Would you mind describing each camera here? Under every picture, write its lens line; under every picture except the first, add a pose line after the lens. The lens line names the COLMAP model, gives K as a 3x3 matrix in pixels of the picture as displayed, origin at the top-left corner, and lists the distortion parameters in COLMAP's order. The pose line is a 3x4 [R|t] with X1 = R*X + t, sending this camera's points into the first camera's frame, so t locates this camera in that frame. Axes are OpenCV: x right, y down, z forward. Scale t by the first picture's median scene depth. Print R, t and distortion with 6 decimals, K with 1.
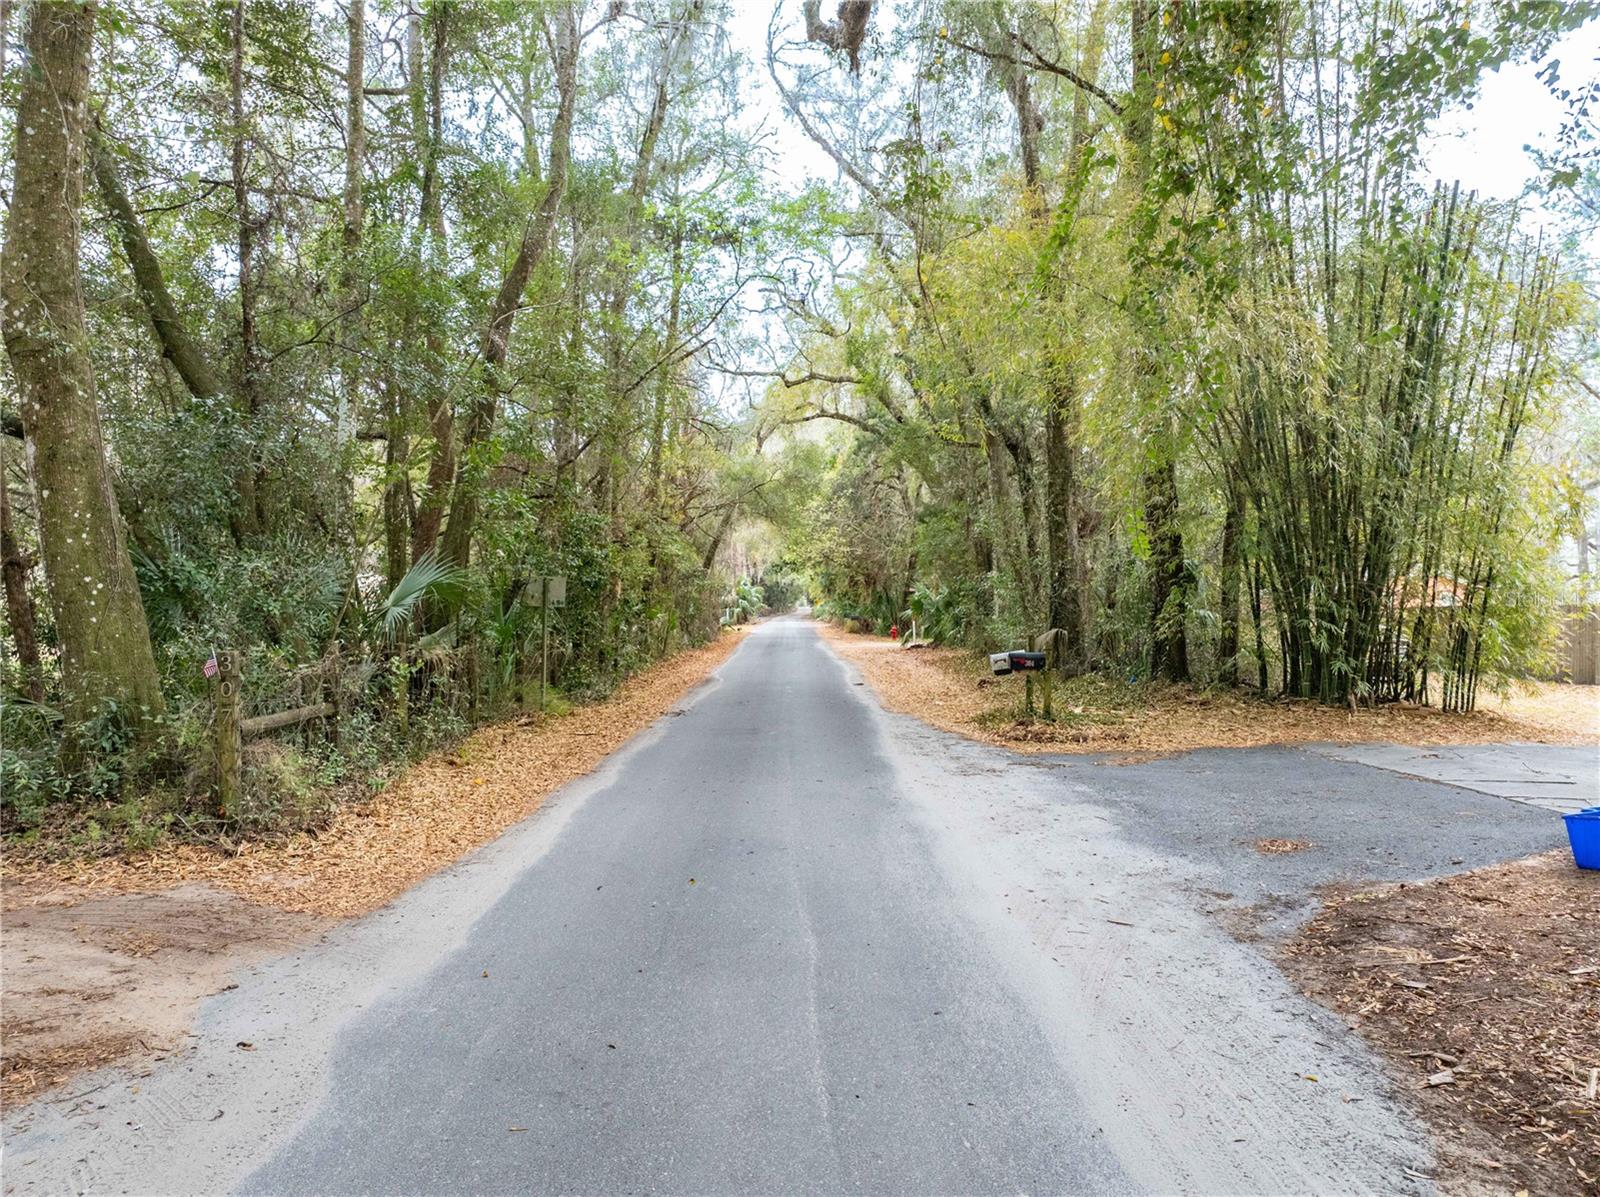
lens RADIAL K [[1138.4, 0, 799.8], [0, 1138.4, 599.3], [0, 0, 1]] dist [-0.033222, -0.005348]
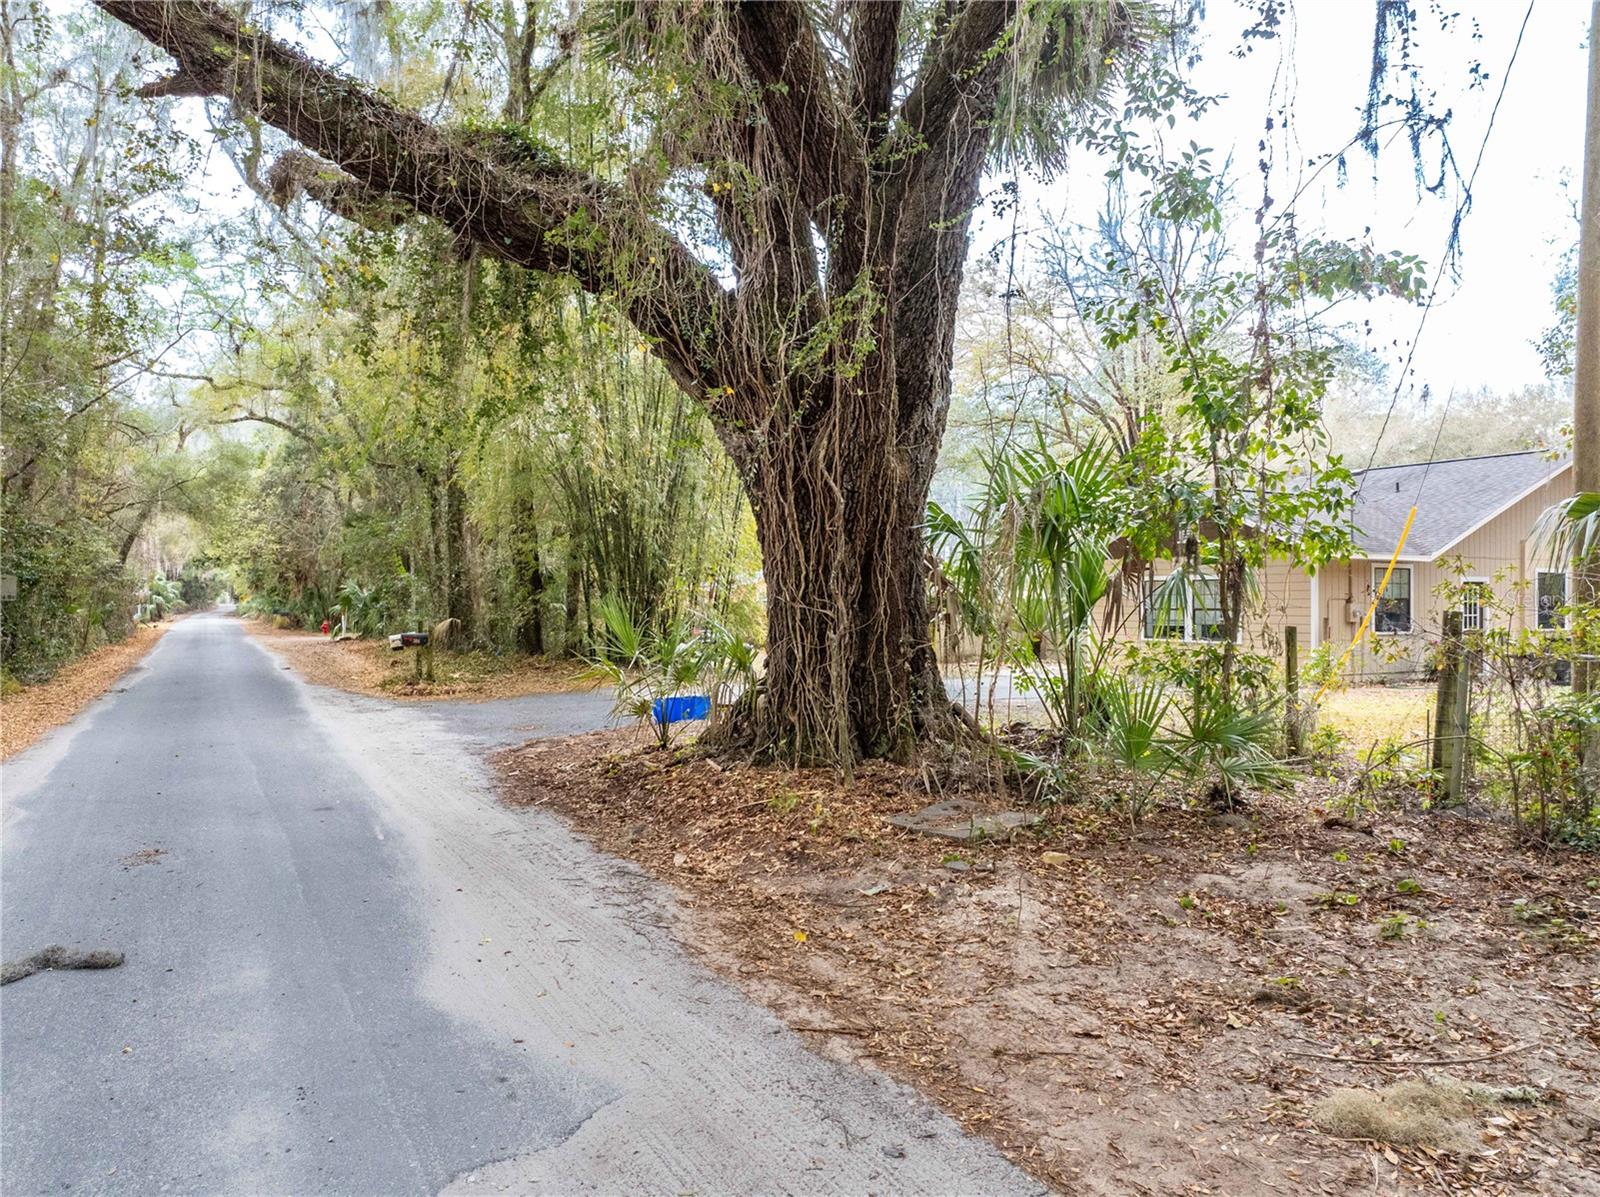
lens RADIAL K [[1138.4, 0, 799.7], [0, 1138.4, 600.4], [0, 0, 1]] dist [-0.033222, -0.005348]
pose [[0.889408, 0.001235, 0.457113, -0.004930], [-0.002865, 0.999992, 0.002873, 0.000267], [-0.457106, -0.003865, 0.889404, -0.138927]]
